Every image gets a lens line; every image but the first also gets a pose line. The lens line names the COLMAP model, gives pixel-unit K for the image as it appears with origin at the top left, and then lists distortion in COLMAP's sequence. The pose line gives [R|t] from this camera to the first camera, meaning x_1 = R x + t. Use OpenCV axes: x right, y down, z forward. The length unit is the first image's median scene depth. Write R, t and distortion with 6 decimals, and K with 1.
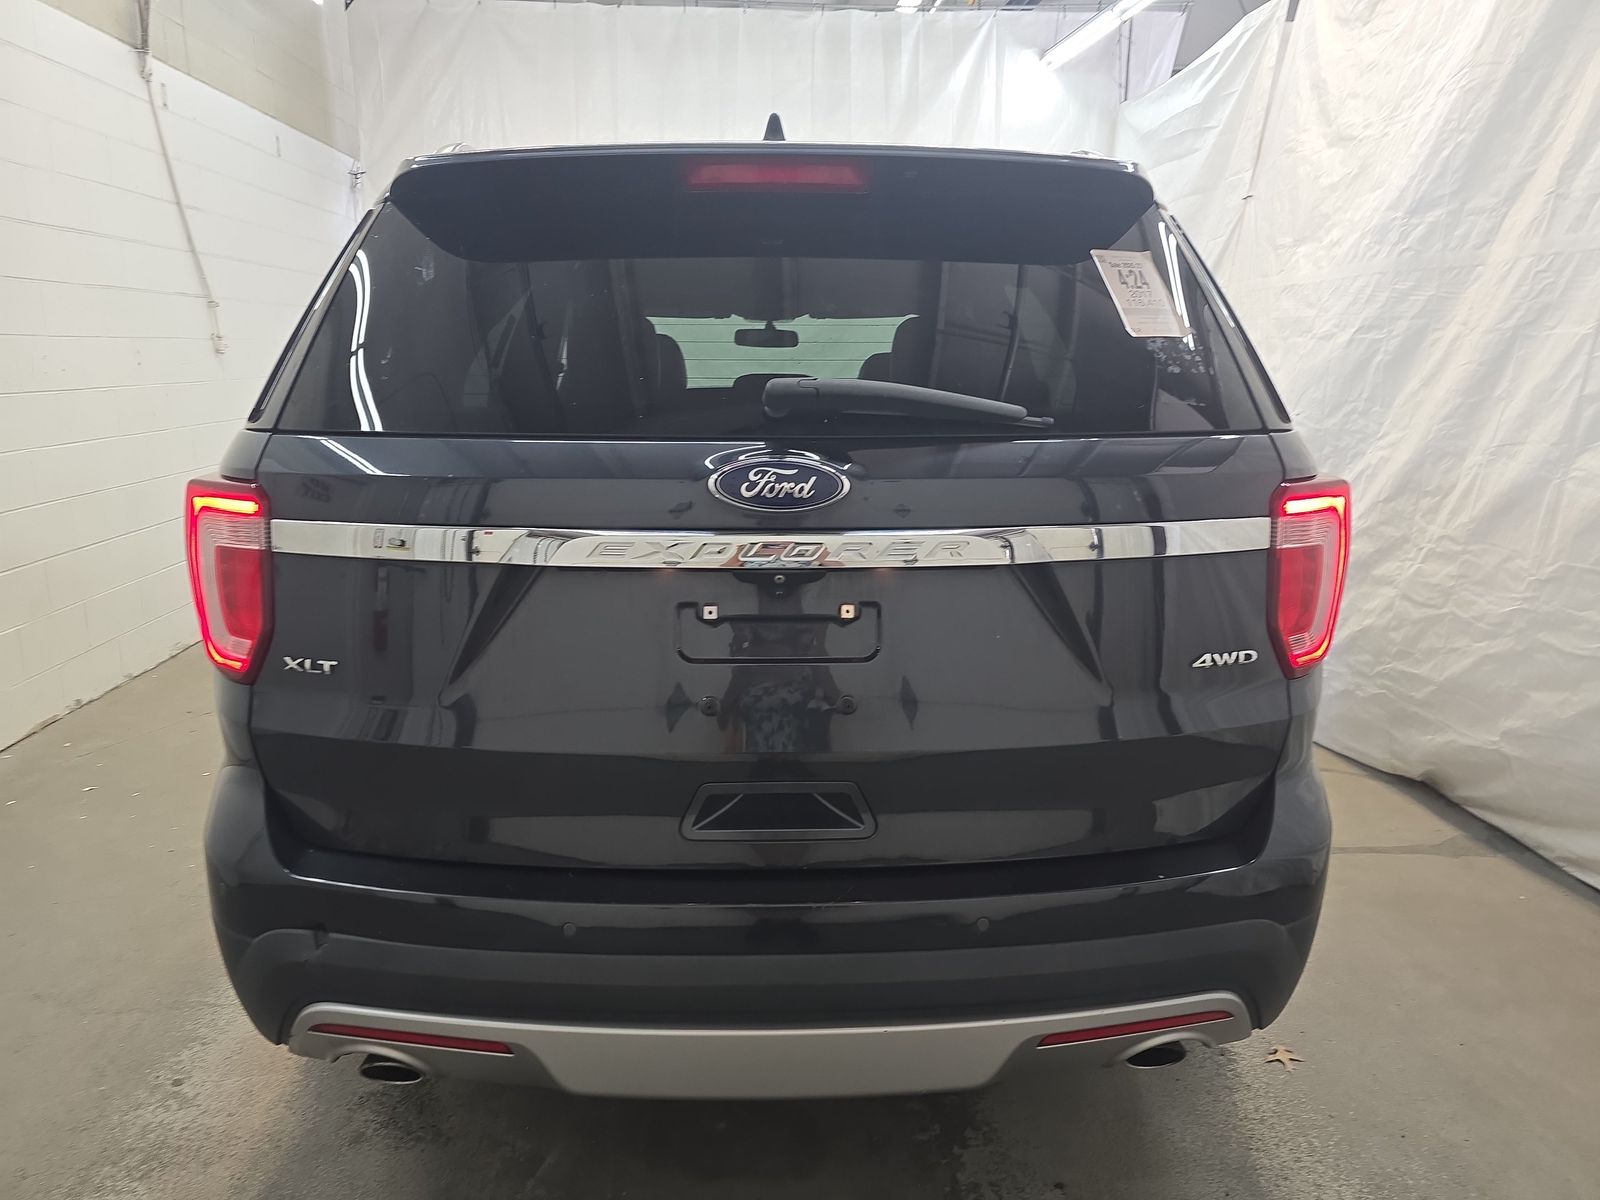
lens RADIAL K [[1073.4, 0, 800.0], [0, 1073.4, 600.0], [0, 0, 1]] dist [0.040560, -0.032036]
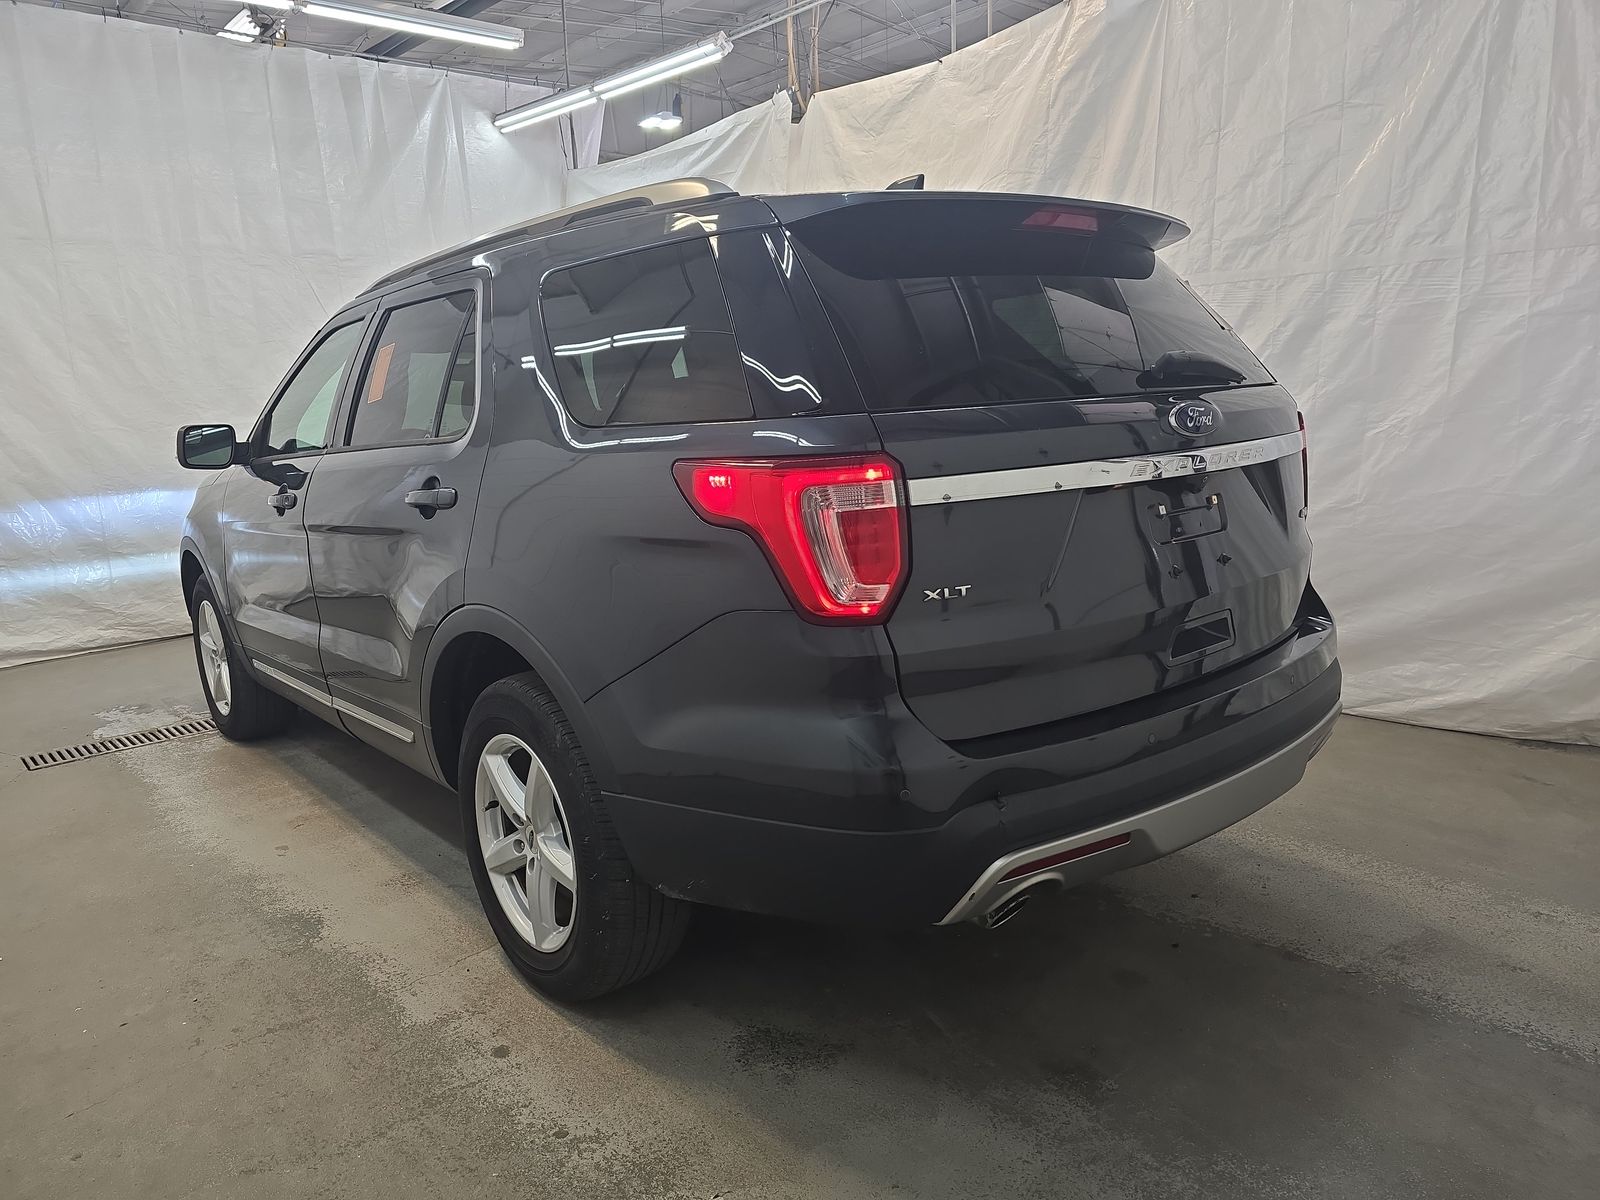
lens RADIAL K [[1047.5, 0, 800.0], [0, 1047.5, 600.0], [0, 0, 1]] dist [0.021177, -0.001397]
pose [[0.795846, -0.152291, 0.586035, -1.276914], [0.177329, 0.984039, 0.014903, 0.021037], [-0.578951, 0.092060, 0.810149, 0.141234]]
